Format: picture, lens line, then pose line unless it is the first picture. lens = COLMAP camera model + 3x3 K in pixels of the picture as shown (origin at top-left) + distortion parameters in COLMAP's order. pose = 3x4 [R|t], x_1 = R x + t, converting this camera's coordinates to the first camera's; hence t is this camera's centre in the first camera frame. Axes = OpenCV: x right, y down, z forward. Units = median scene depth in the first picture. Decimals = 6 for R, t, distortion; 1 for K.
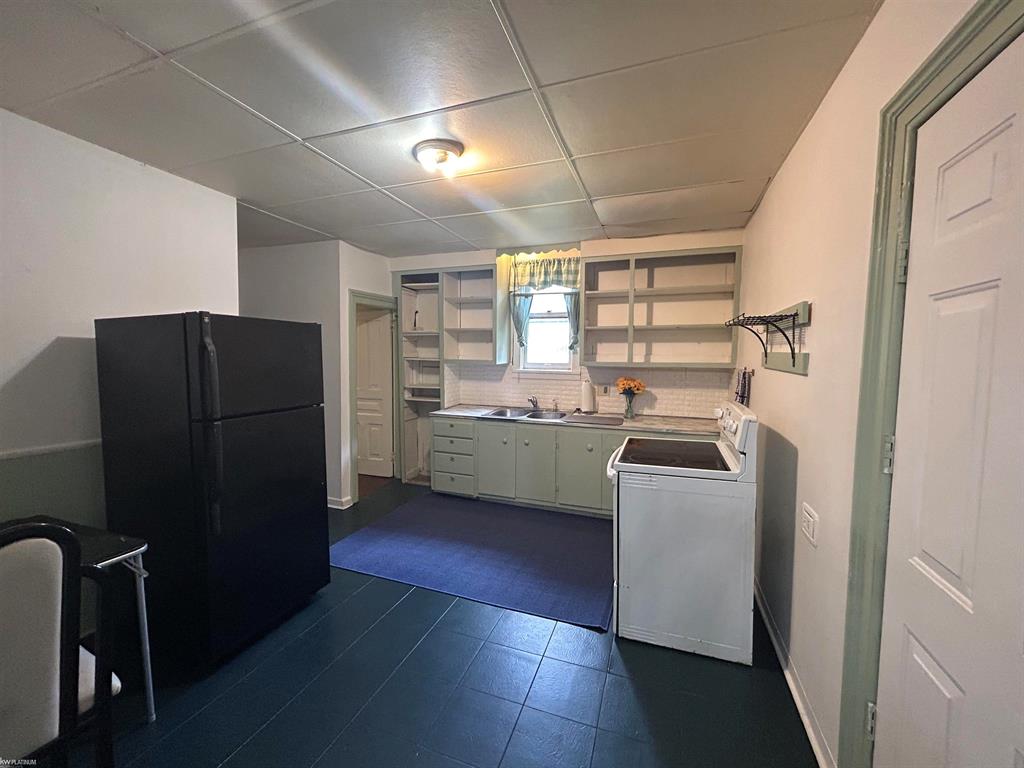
lens RADIAL K [[414.5, 0, 512.0], [0, 414.5, 383.7], [0, 0, 1]] dist [-0.006605, -0.000971]
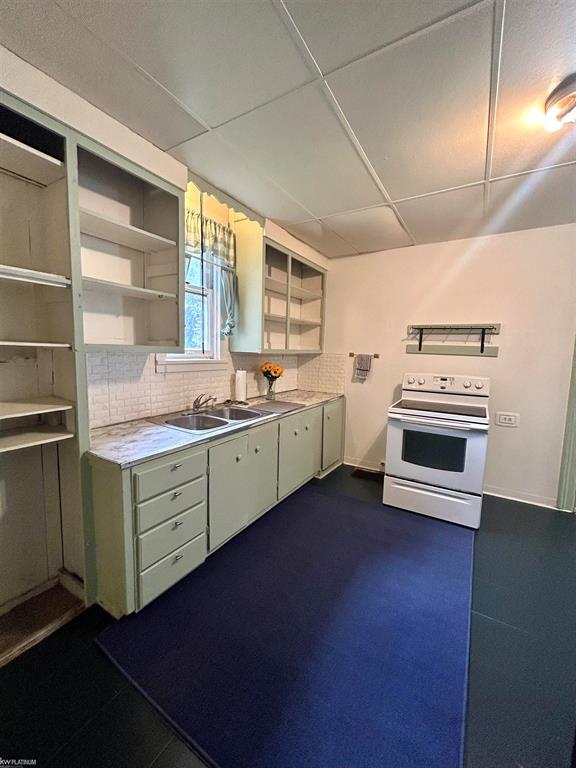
lens RADIAL K [[310.9, 0, 289.8], [0, 310.9, 384.2], [0, 0, 1]] dist [-0.006605, -0.000971]
pose [[0.167072, -0.114645, 0.979257, -0.526237], [0.041206, 0.993161, 0.109242, -0.047907], [-0.985083, 0.022100, 0.170654, 0.808268]]
